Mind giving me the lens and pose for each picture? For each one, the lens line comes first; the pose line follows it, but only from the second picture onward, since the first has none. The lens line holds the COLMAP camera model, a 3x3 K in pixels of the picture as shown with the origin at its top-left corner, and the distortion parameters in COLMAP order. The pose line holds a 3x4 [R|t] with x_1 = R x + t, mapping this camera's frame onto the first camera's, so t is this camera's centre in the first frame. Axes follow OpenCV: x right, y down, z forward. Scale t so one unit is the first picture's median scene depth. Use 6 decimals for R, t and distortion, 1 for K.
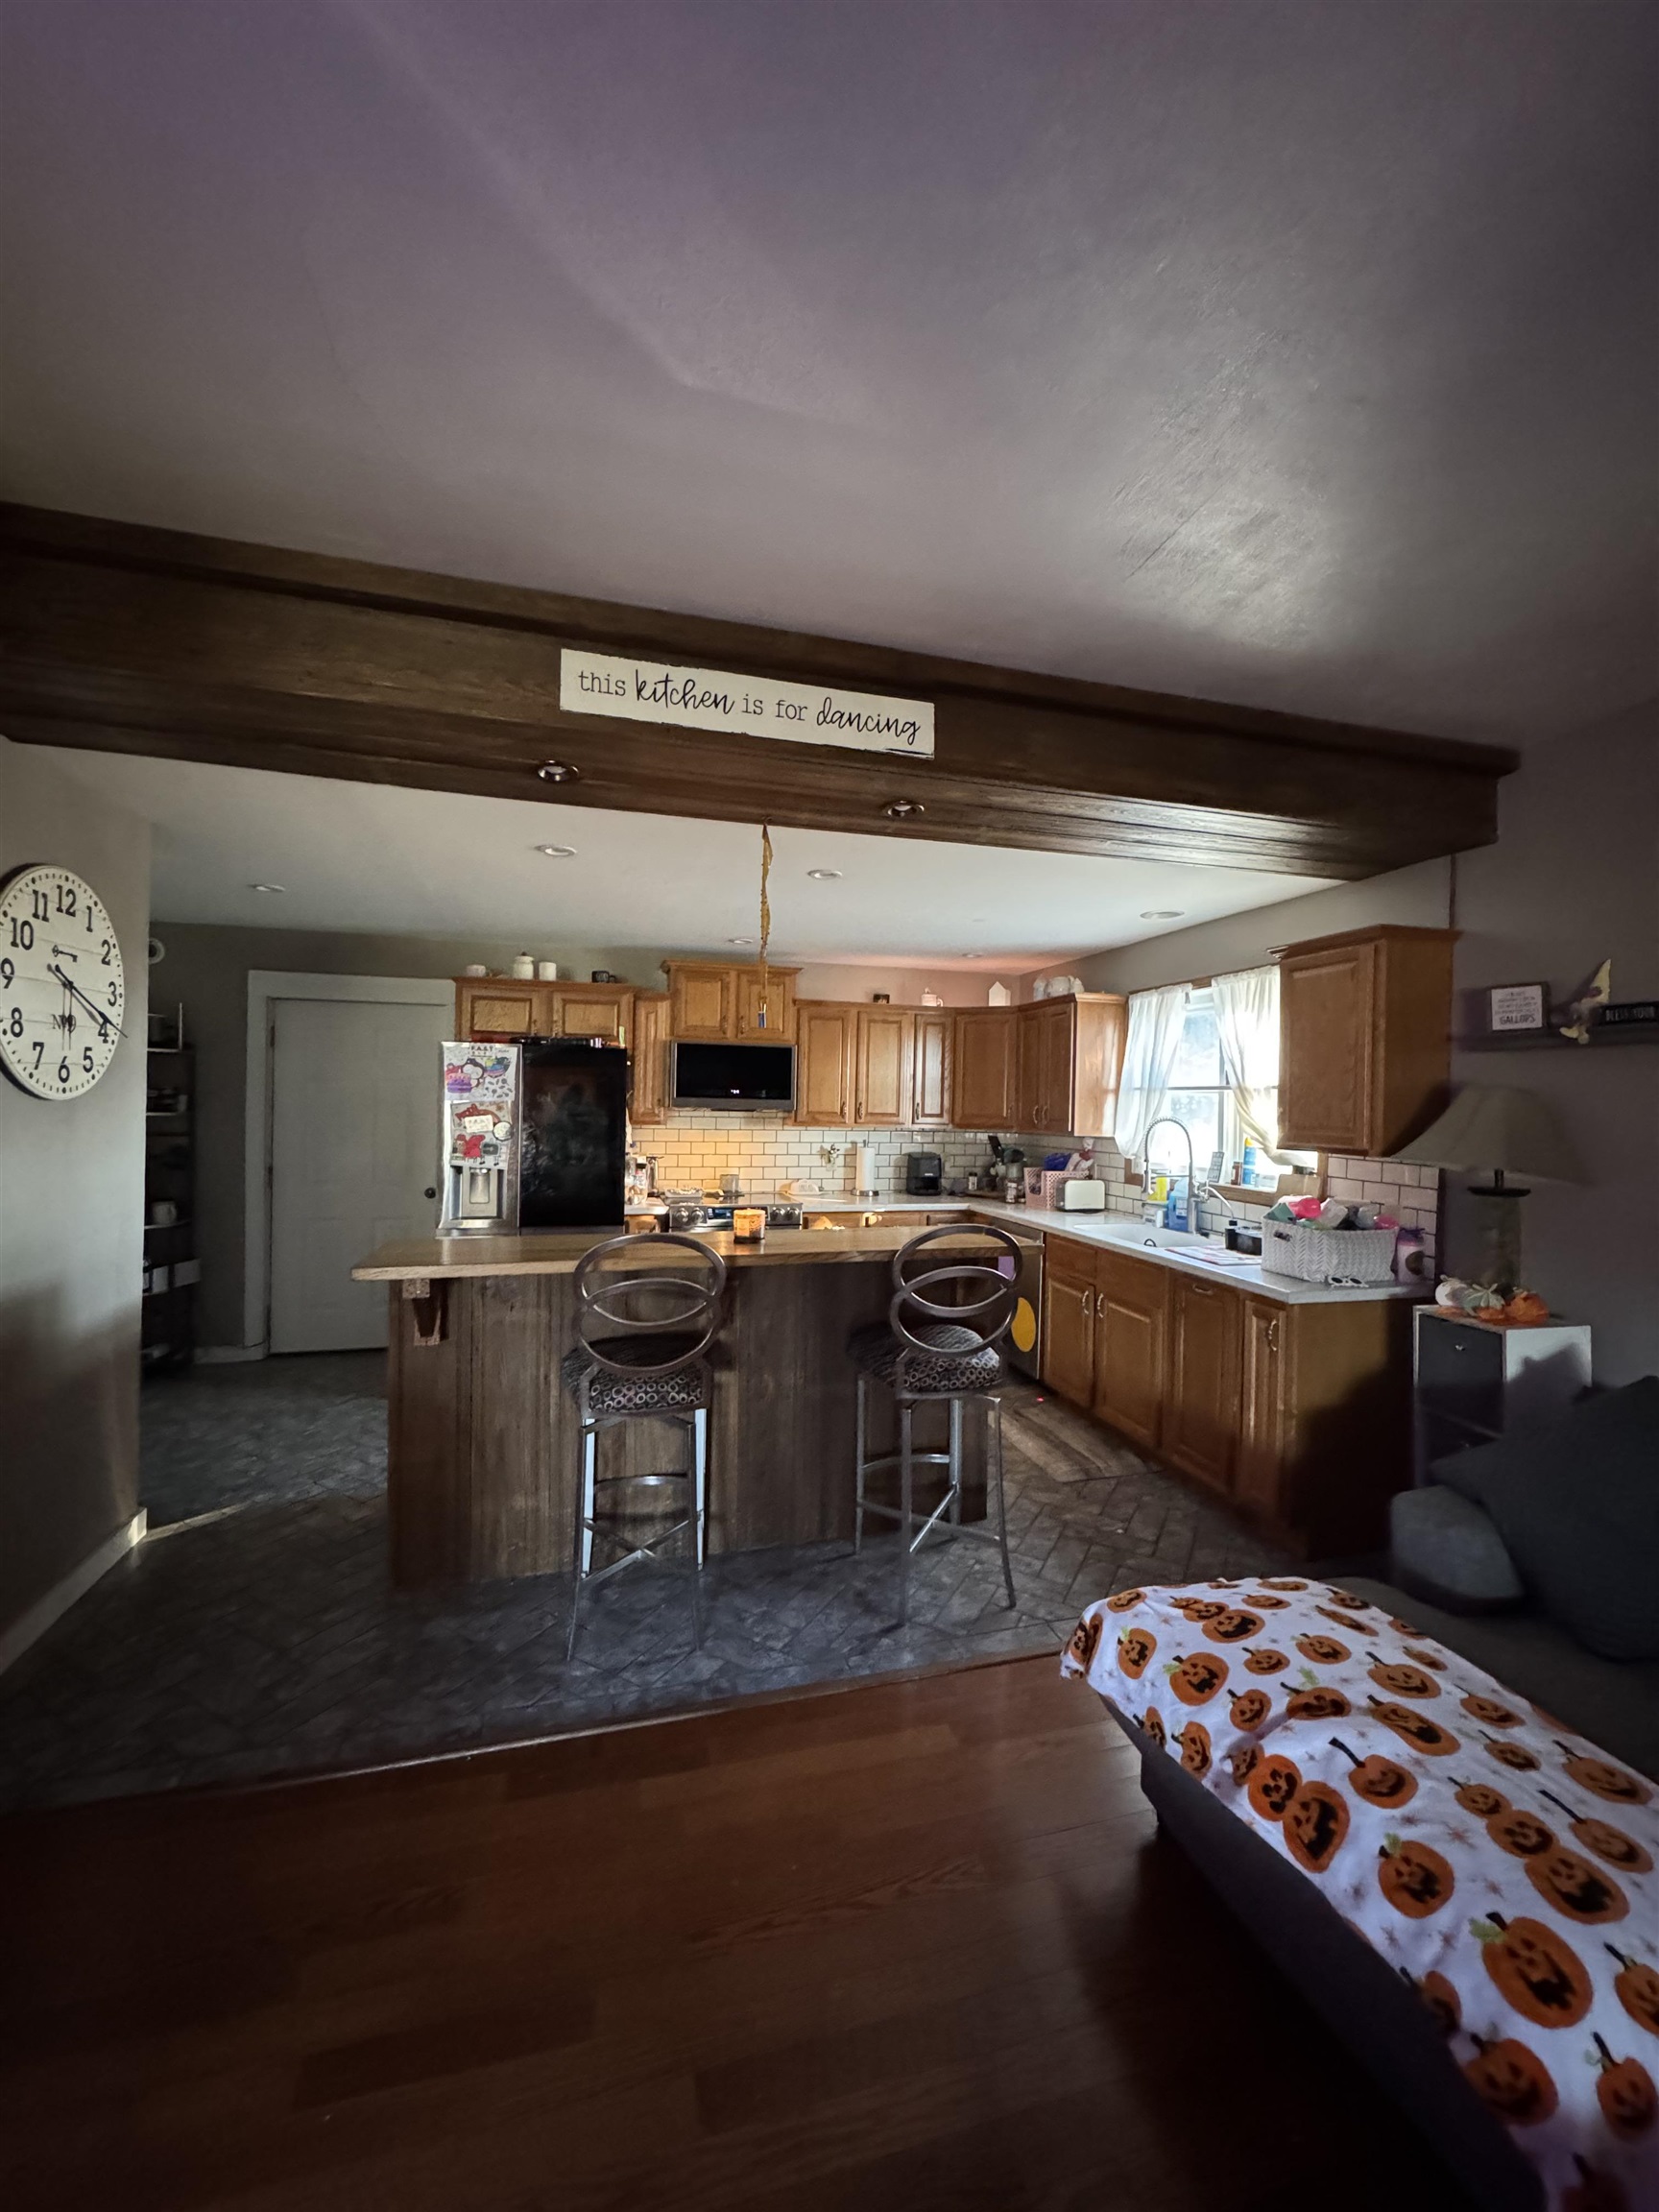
lens RADIAL K [[880.9, 0, 838.0], [0, 880.9, 1108.7], [0, 0, 1]] dist [-0.003056, 0.000019]
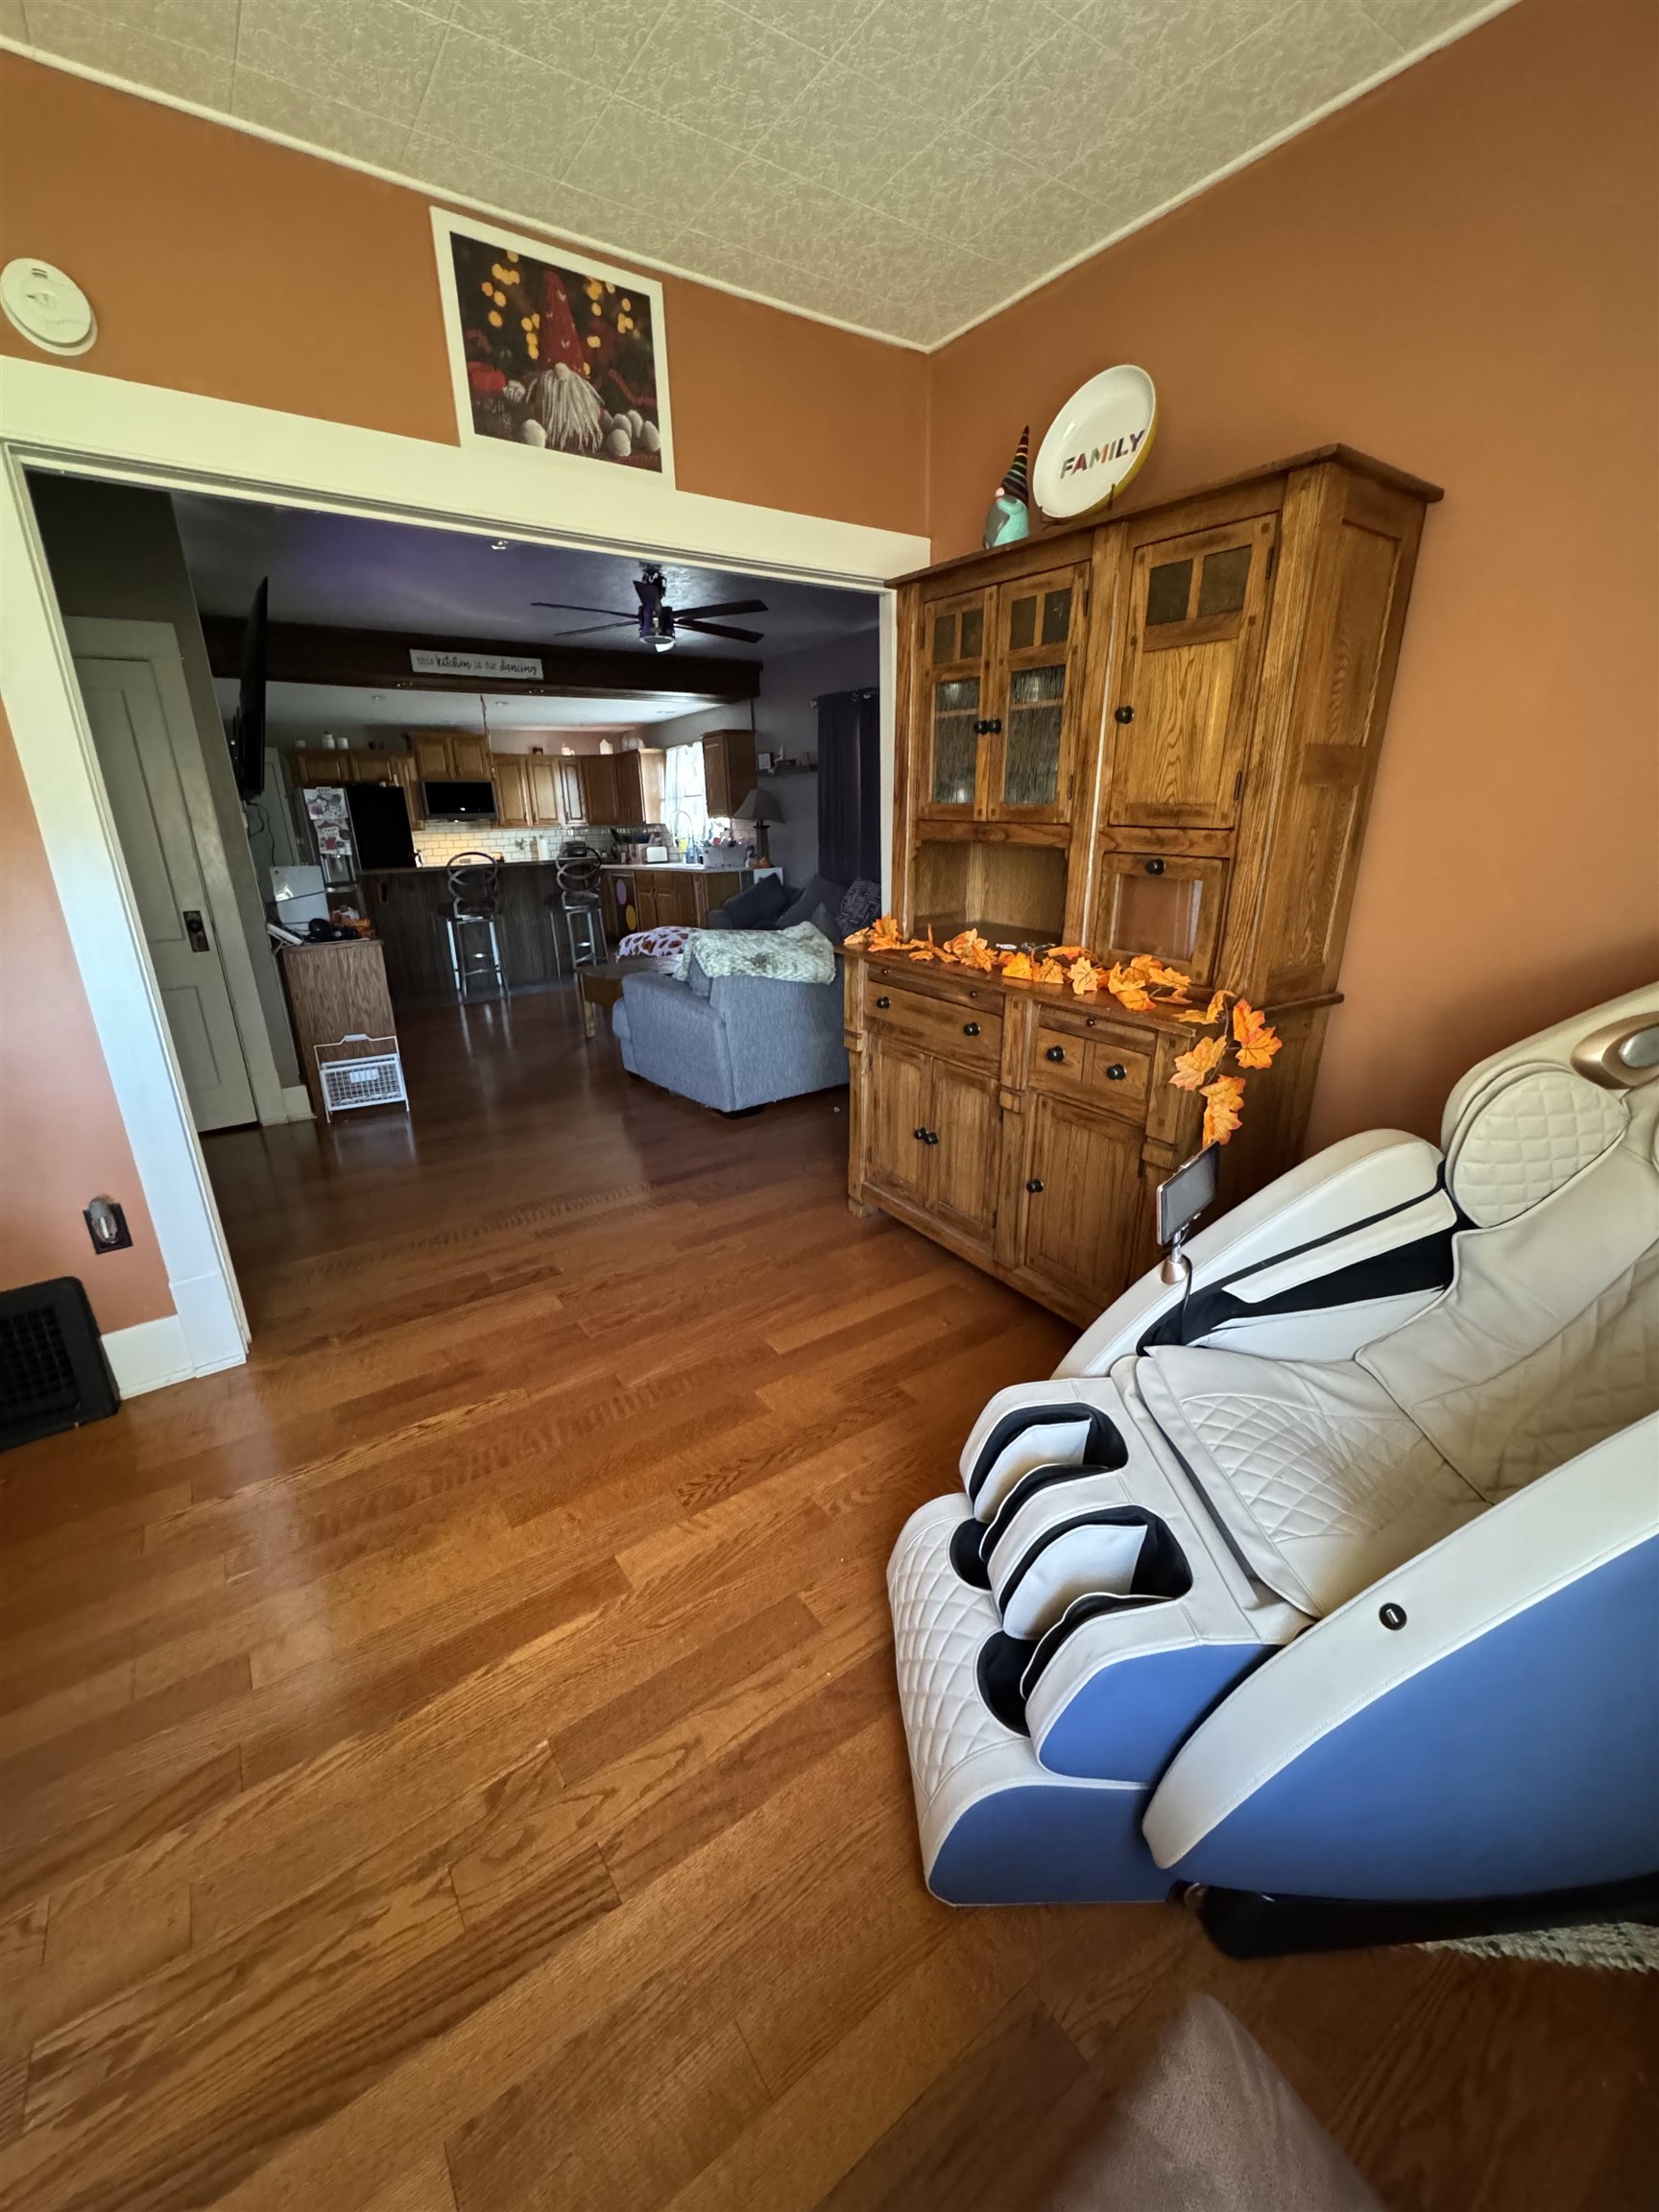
lens RADIAL K [[880.9, 0, 840.5], [0, 880.9, 1106.4], [0, 0, 1]] dist [-0.003056, 0.000019]
pose [[0.938357, -0.150807, 0.311035, -0.048558], [0.052838, 0.951815, 0.302086, 0.067460], [-0.341605, -0.267030, 0.901111, -1.276350]]
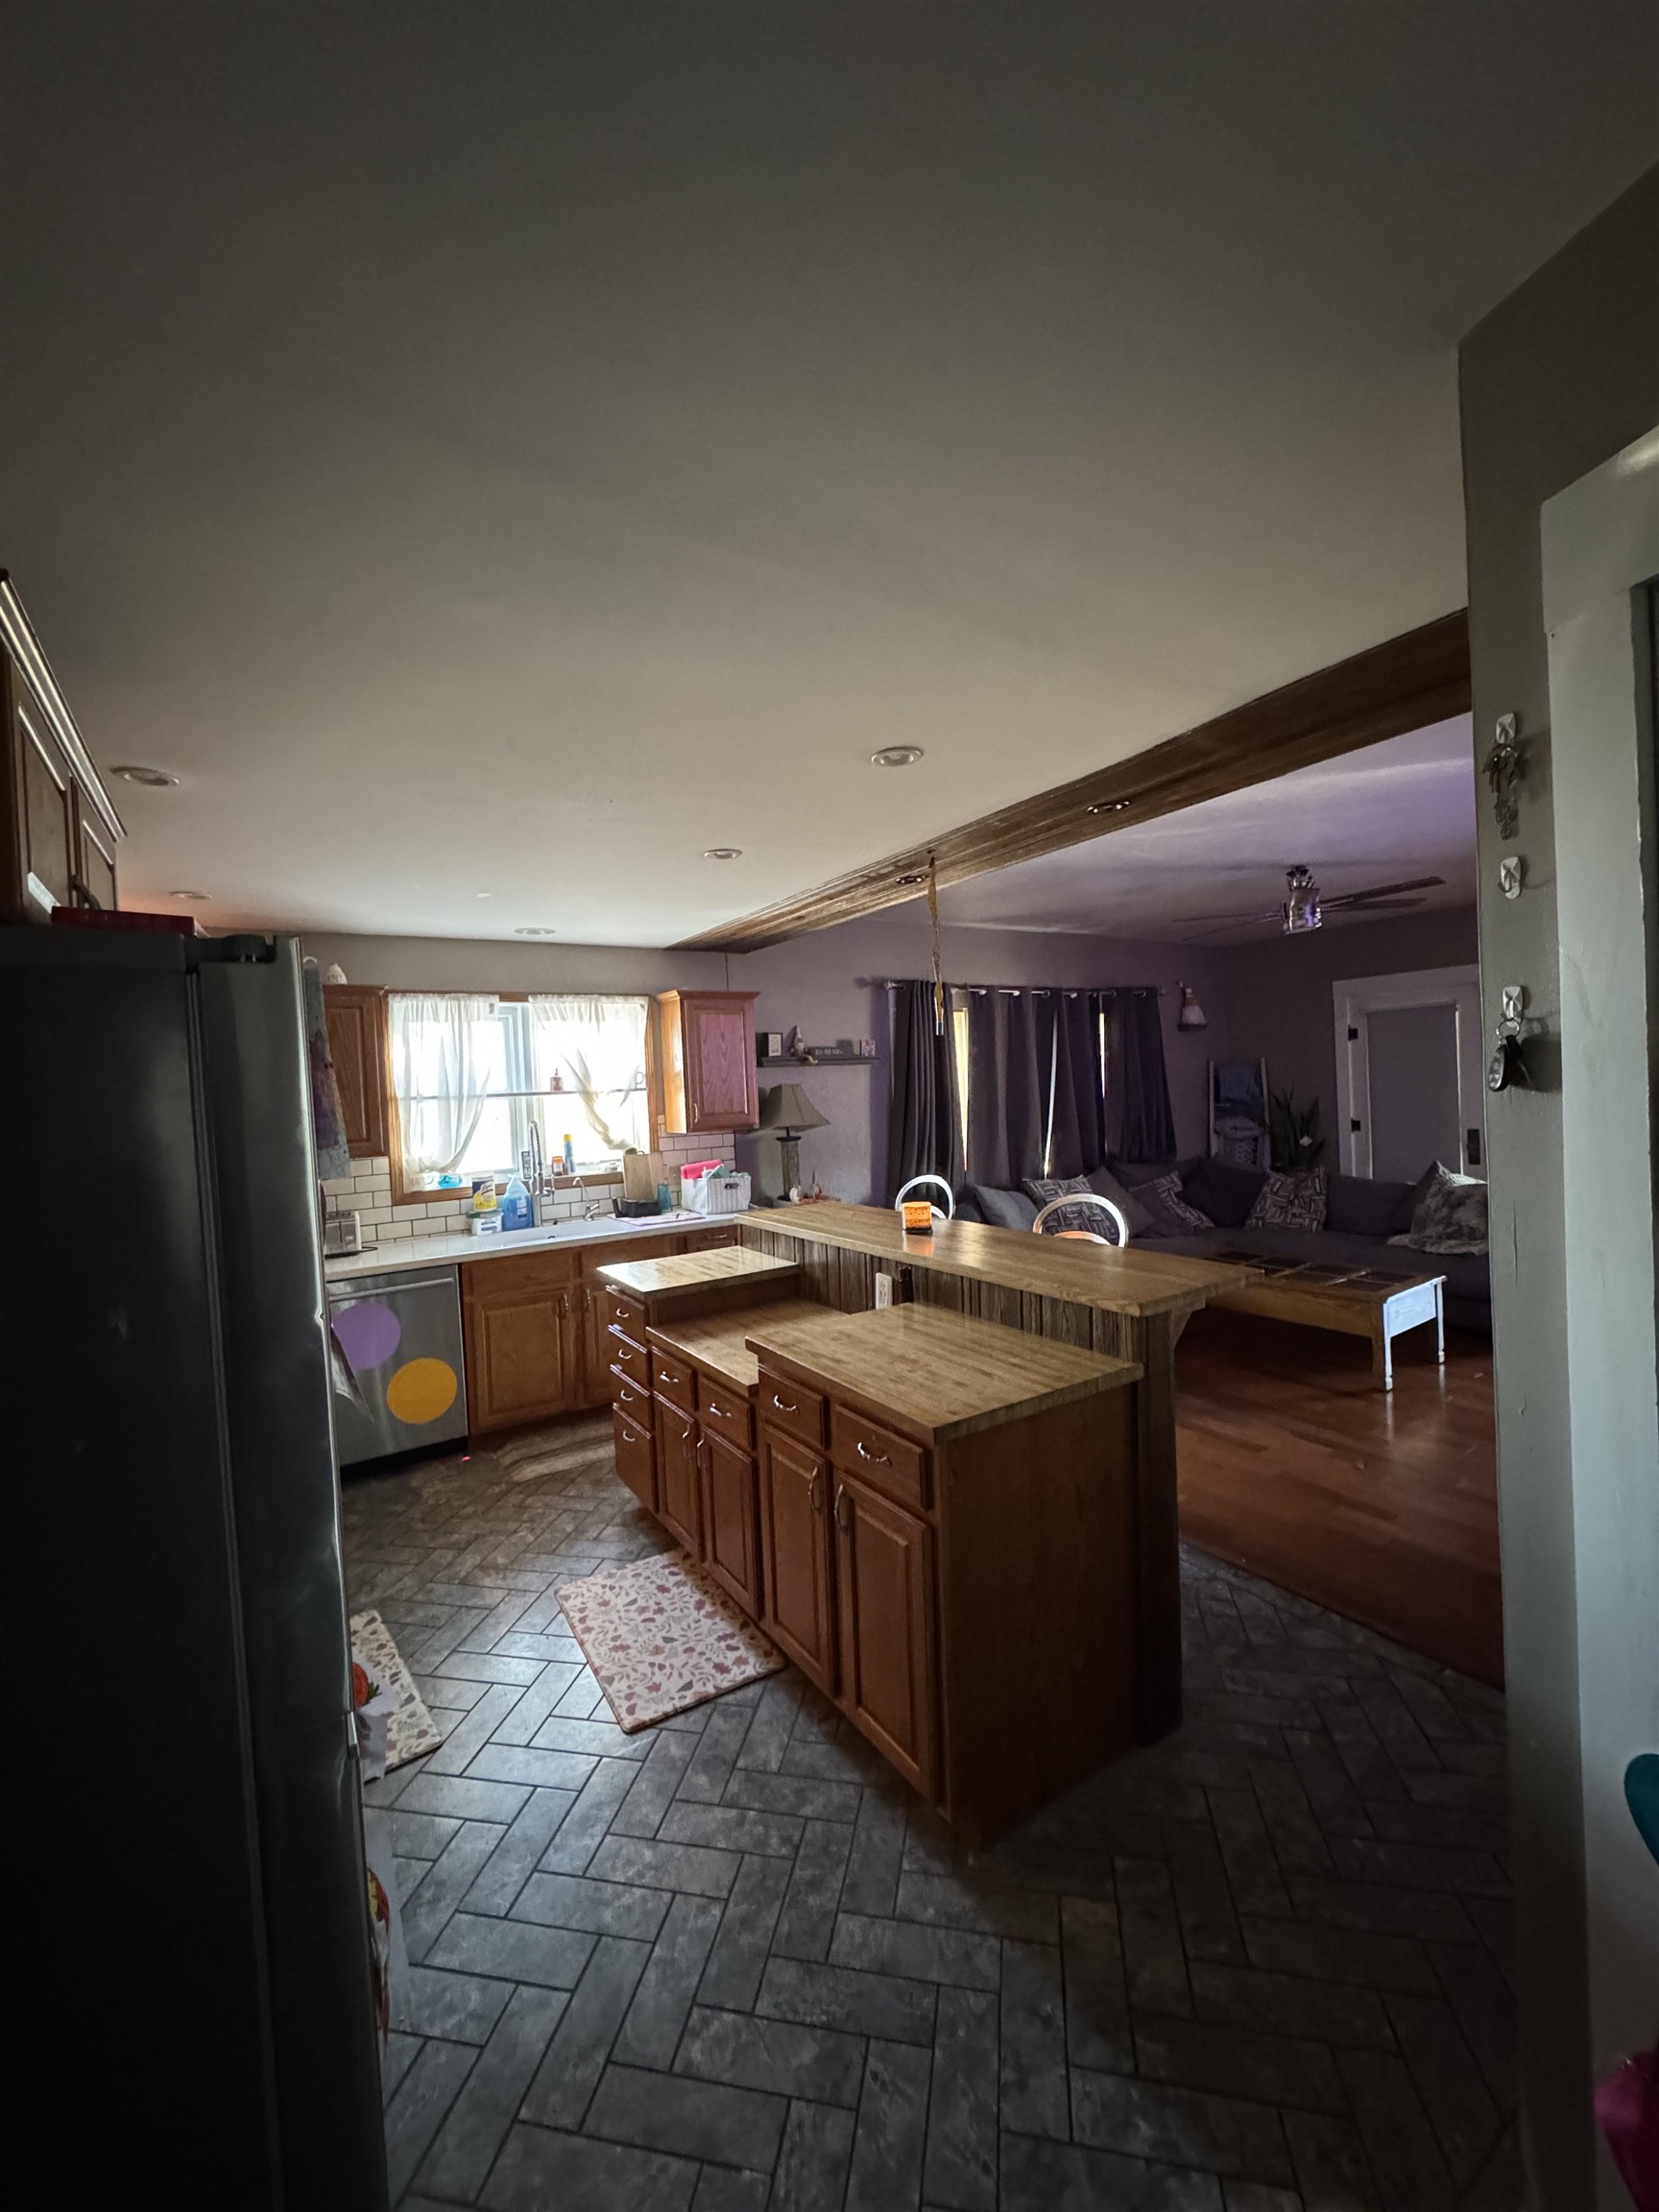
lens RADIAL K [[880.9, 0, 835.7], [0, 880.9, 1103.8], [0, 0, 1]] dist [-0.003056, 0.000019]
pose [[-0.305464, -0.016967, 0.952052, -0.748982], [0.049763, 0.998190, 0.033756, -0.029191], [-0.950902, 0.057689, -0.304067, 0.973039]]
